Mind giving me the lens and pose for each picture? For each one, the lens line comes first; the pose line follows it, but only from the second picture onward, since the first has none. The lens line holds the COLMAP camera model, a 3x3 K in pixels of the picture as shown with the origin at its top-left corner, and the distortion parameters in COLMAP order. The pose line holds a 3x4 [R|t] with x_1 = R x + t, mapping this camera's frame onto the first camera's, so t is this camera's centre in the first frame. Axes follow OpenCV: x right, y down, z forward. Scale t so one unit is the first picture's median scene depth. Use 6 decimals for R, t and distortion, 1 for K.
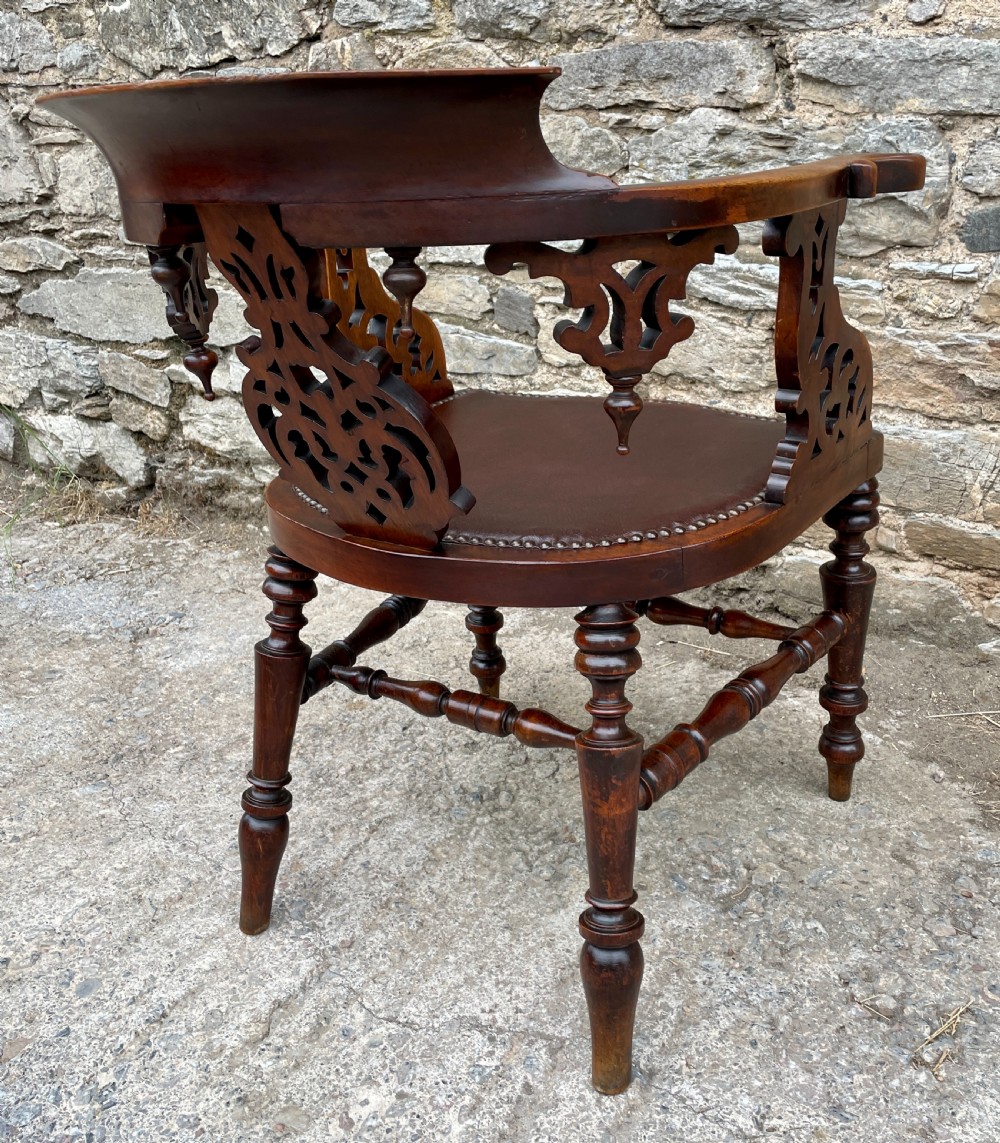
lens RADIAL K [[1102.3, 0, 547.0], [0, 1102.3, 535.8], [0, 0, 1]] dist [0.086163, -0.122982]
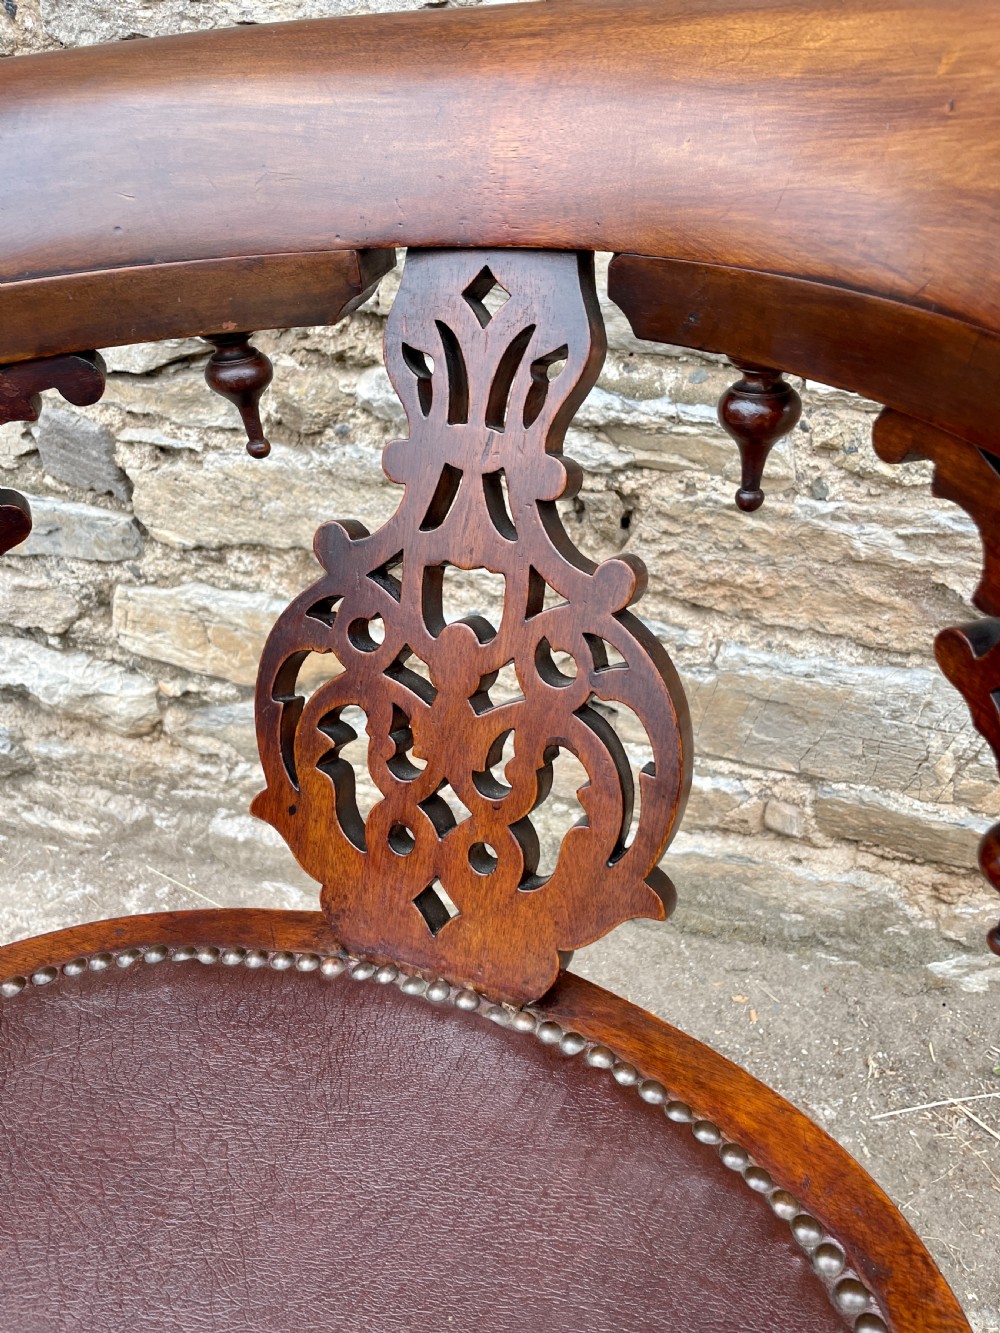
lens RADIAL K [[1023.7, 0, 486.1], [0, 1023.7, 656.3], [0, 0, 1]] dist [0.077093, -0.115167]
pose [[0.970276, -0.146019, 0.192982, 0.059697], [0.100359, 0.968434, 0.228176, -0.242118], [-0.220209, -0.202026, 0.954303, 0.557917]]
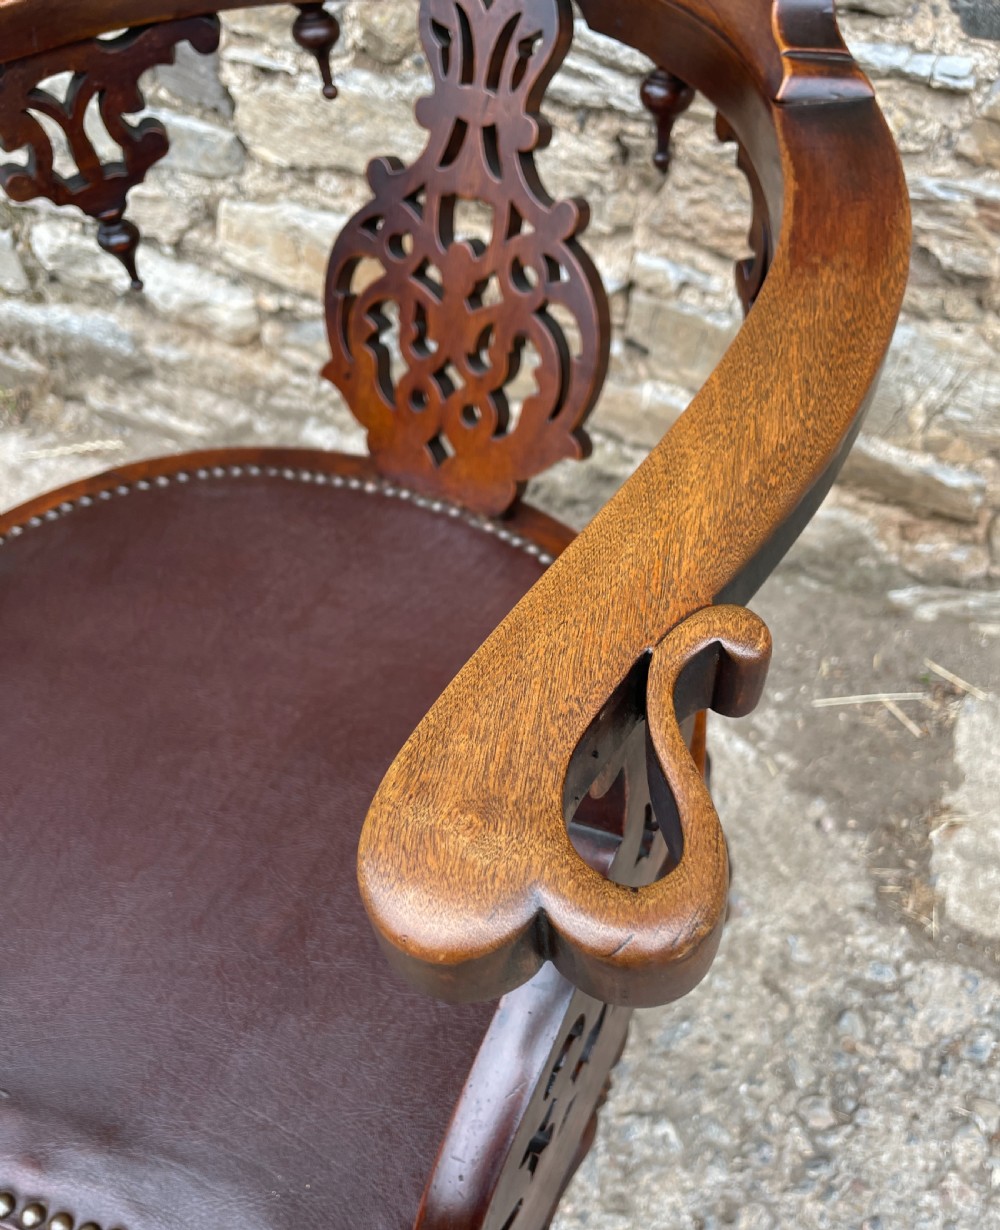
lens RADIAL K [[1114.7, 0, 500.3], [0, 1114.7, 689.8], [0, 0, 1]] dist [0.068291, -0.120027]
pose [[0.993339, -0.098090, 0.060458, 0.079134], [0.053182, 0.855760, 0.514632, -0.262477], [-0.102218, -0.507989, 0.855277, 0.365192]]
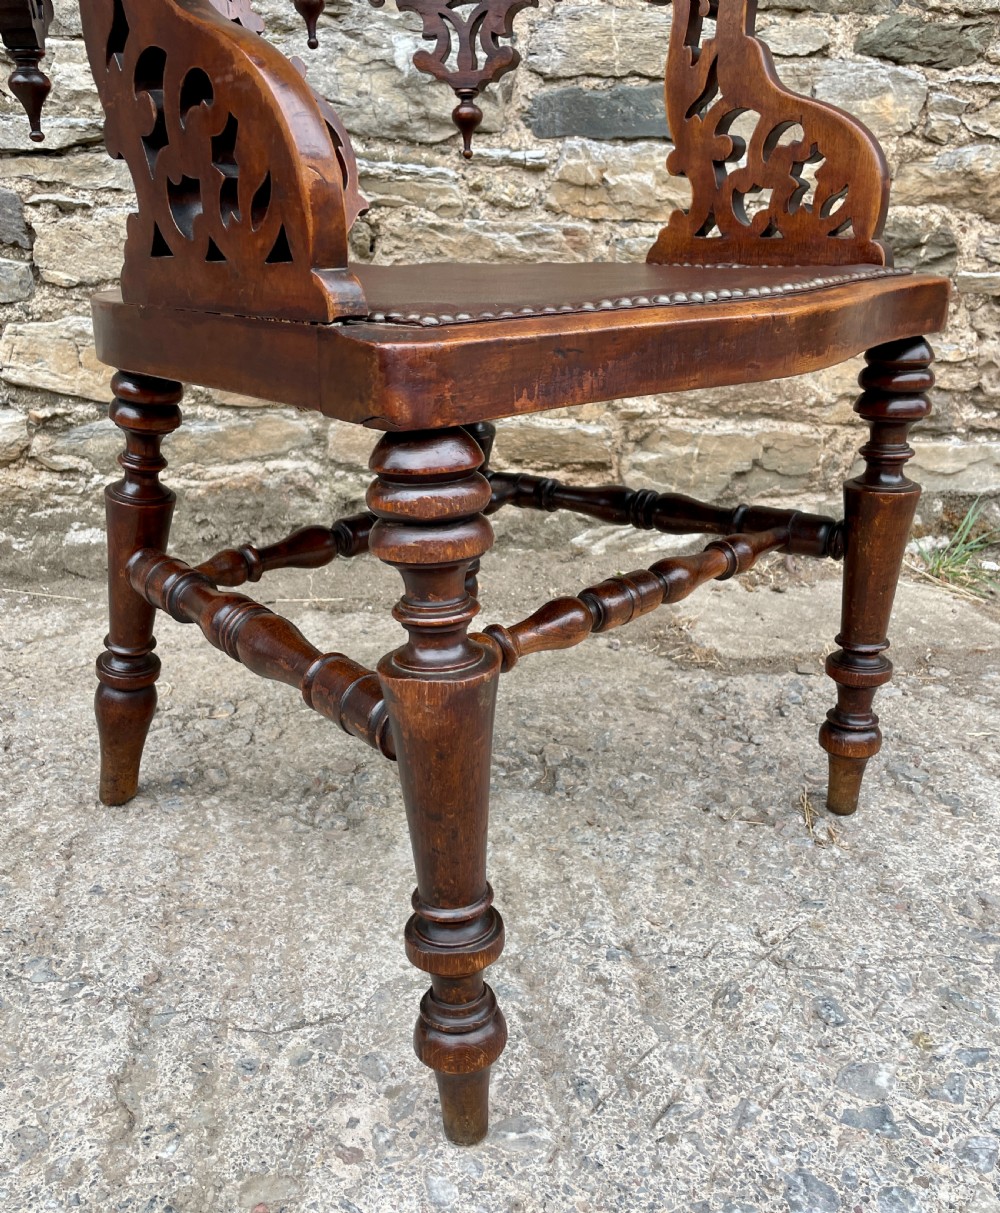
lens RADIAL K [[1056.2, 0, 488.6], [0, 1056.2, 620.9], [0, 0, 1]] dist [0.080263, -0.116847]
pose [[0.799544, -0.168368, 0.576525, -0.276127], [0.170814, 0.984009, 0.050480, 0.115040], [-0.575805, 0.058118, 0.815519, 0.249225]]
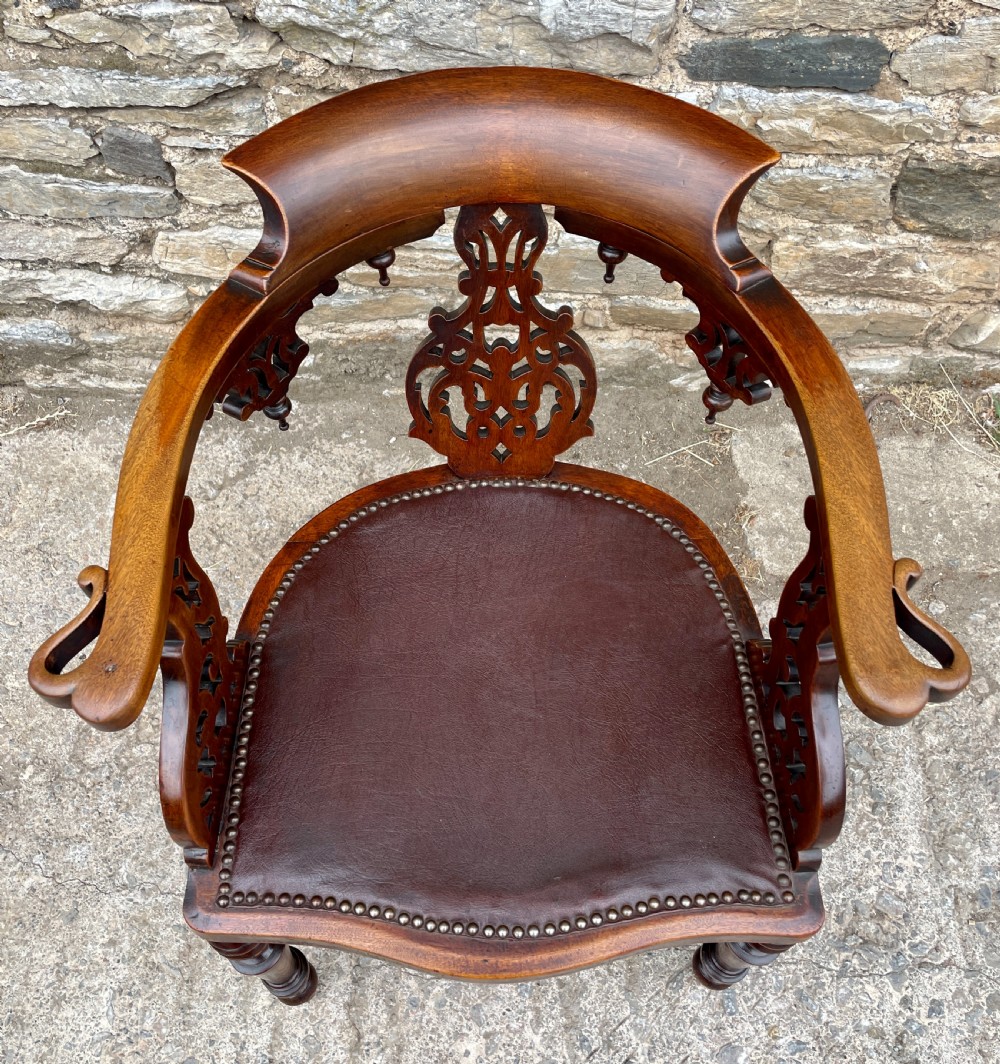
lens RADIAL K [[1021.4, 0, 482.8], [0, 1021.4, 546.9], [0, 0, 1]] dist [0.081757, -0.115780]
pose [[0.866550, -0.412103, 0.281535, -0.161135], [0.137063, 0.738907, 0.659719, -0.532381], [-0.479900, -0.533092, 0.696784, 0.271187]]
